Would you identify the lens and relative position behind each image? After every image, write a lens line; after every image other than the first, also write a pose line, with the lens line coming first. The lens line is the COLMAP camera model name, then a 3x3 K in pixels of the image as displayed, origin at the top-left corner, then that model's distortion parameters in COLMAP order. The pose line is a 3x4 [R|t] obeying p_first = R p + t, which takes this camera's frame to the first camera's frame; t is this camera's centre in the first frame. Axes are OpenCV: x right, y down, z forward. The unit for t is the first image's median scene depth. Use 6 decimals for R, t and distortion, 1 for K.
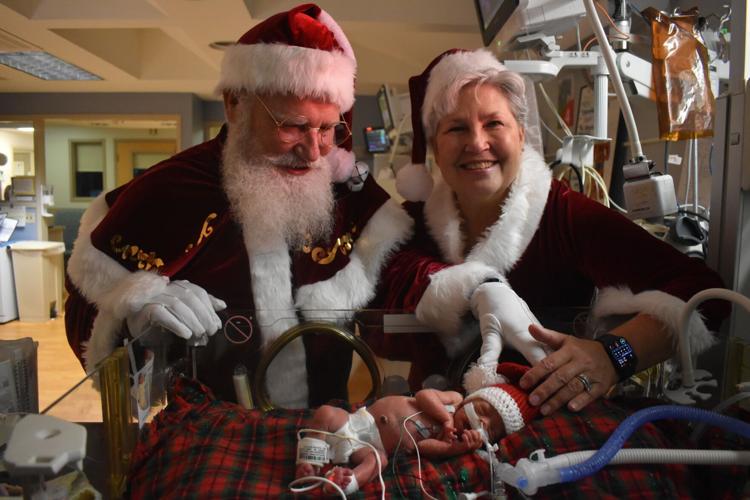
lens RADIAL K [[600.3, 0, 375.0], [0, 600.3, 250.0], [0, 0, 1]] dist [-0.001946, -0.091380]
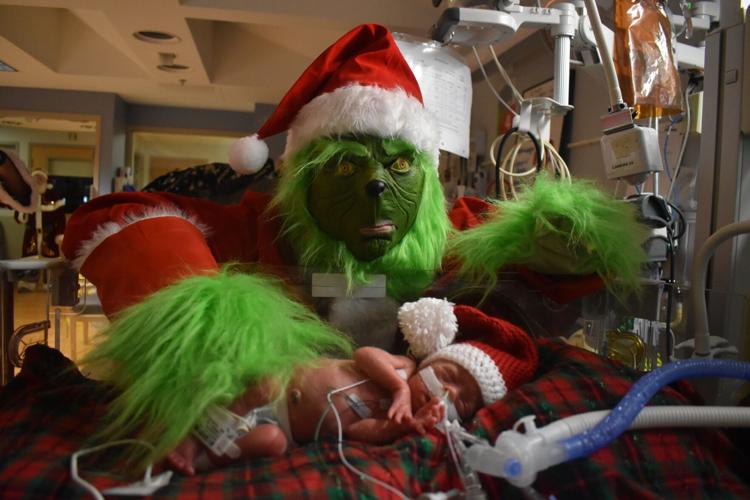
lens RADIAL K [[600.3, 0, 375.0], [0, 600.3, 250.0], [0, 0, 1]] dist [-0.001946, -0.091380]
pose [[0.992891, 0.030941, 0.114937, 0.002050], [-0.025625, 0.998545, -0.047440, 0.078716], [-0.116237, 0.044157, 0.992239, 0.146804]]
